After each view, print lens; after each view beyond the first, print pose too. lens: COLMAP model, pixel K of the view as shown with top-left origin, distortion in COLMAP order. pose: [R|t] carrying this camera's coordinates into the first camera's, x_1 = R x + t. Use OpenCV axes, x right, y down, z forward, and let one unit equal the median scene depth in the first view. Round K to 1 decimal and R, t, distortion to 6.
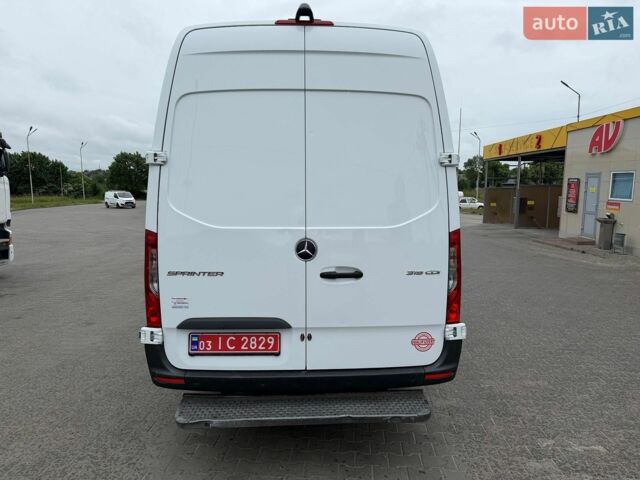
lens RADIAL K [[426.1, 0, 320.0], [0, 426.1, 240.0], [0, 0, 1]] dist [0.134926, -0.152775]
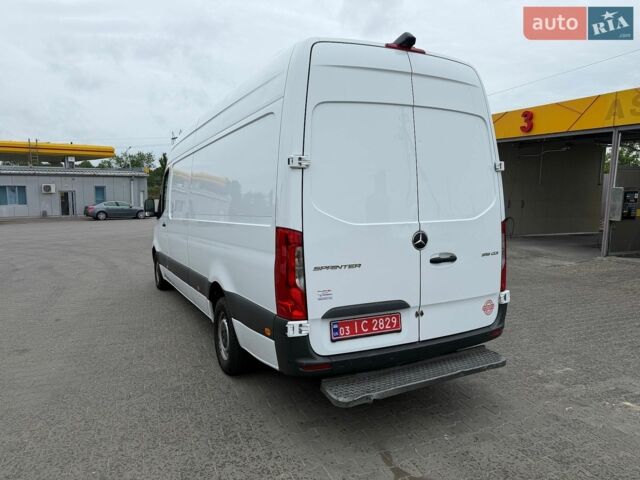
lens RADIAL K [[426.1, 0, 320.0], [0, 426.1, 240.0], [0, 0, 1]] dist [0.134926, -0.152775]
pose [[0.911702, -0.049158, 0.407901, -0.760054], [0.047255, 0.998774, 0.014746, -0.008848], [-0.408126, 0.005831, 0.912907, 0.020079]]
